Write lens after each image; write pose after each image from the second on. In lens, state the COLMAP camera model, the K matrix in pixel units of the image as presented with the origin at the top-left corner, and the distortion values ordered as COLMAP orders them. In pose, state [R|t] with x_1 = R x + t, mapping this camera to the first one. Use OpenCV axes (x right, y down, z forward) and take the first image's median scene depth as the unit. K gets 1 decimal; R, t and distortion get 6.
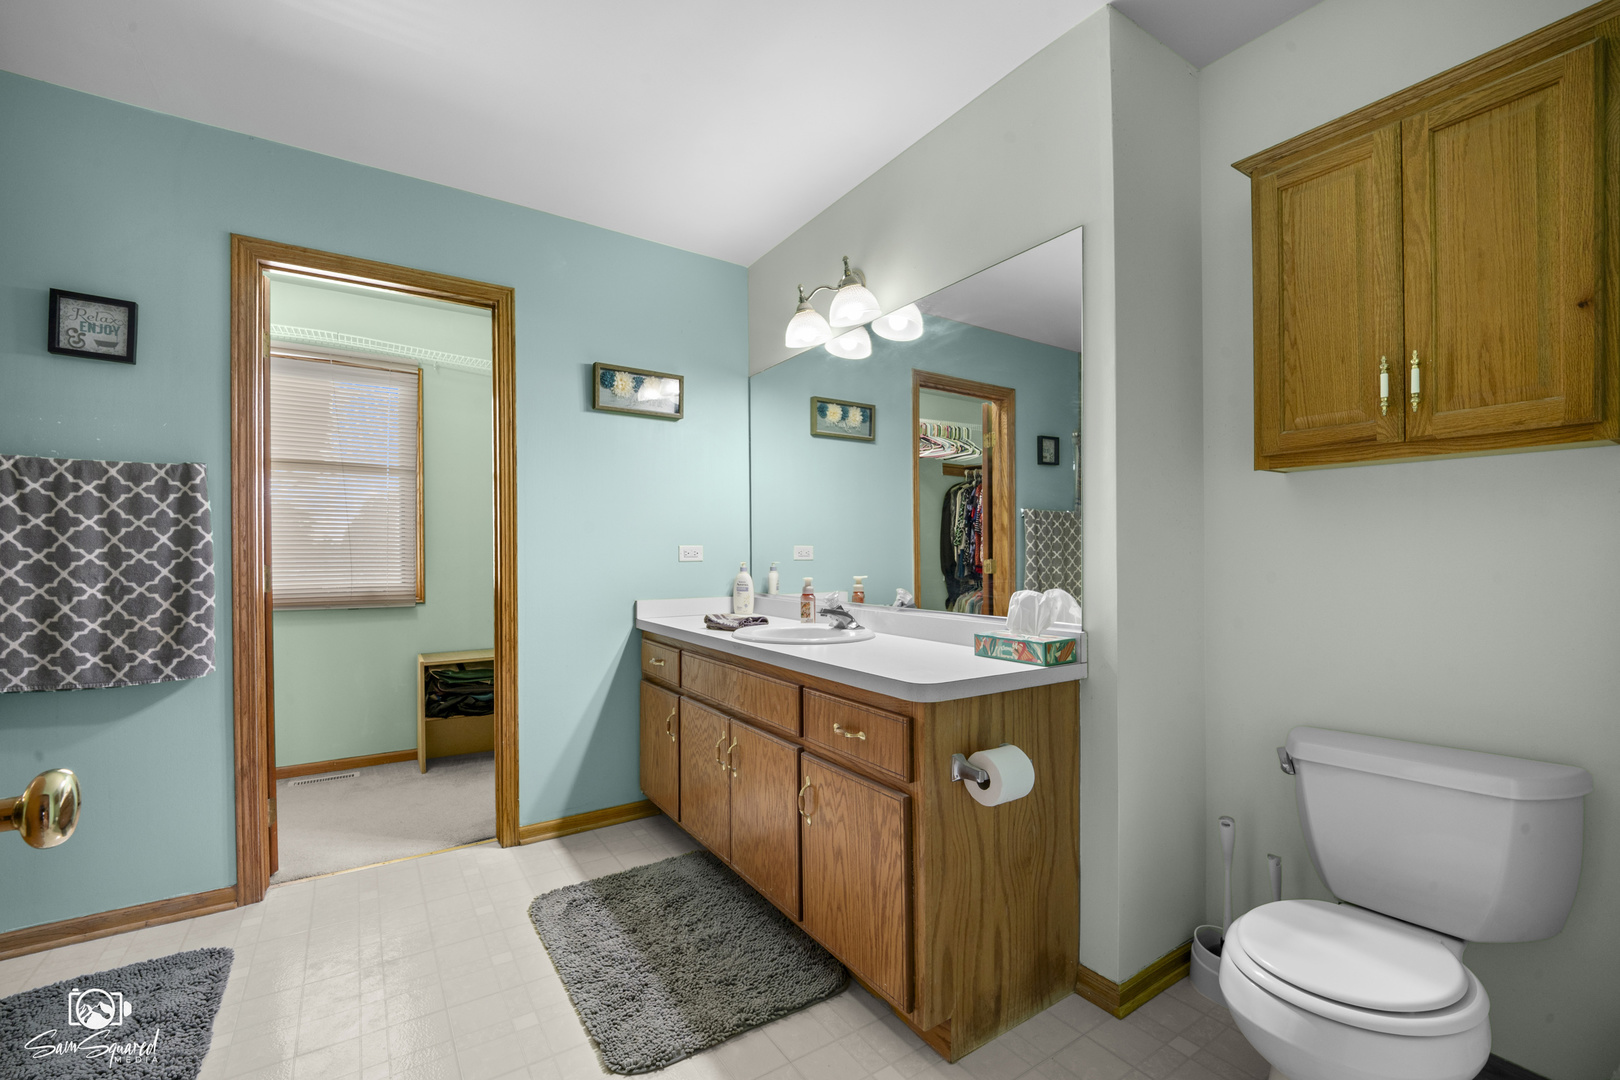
lens RADIAL K [[678.4, 0, 811.4], [0, 678.4, 547.5], [0, 0, 1]] dist [-0.001816, -0.000095]
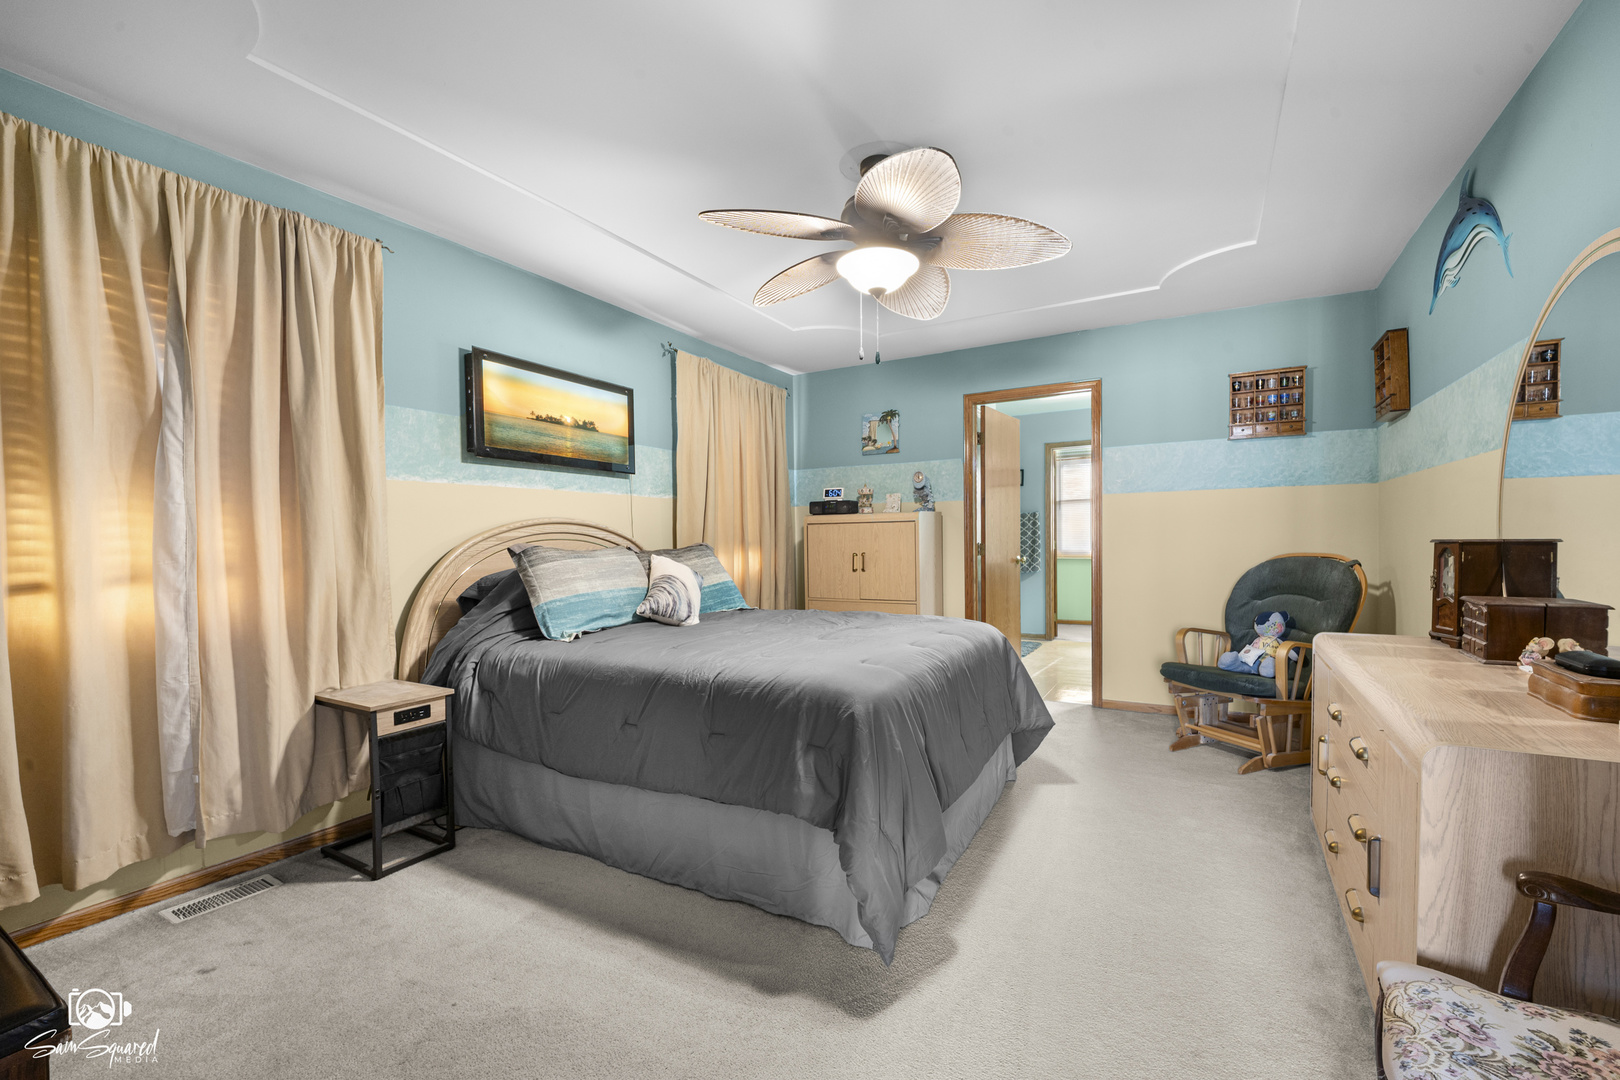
lens RADIAL K [[678.4, 0, 807.6], [0, 678.4, 541.7], [0, 0, 1]] dist [-0.001816, -0.000095]
pose [[0.435511, 0.005571, -0.900166, 1.798333], [-0.001194, 0.999984, 0.005611, 0.013566], [0.900182, -0.001369, 0.435511, -1.654686]]
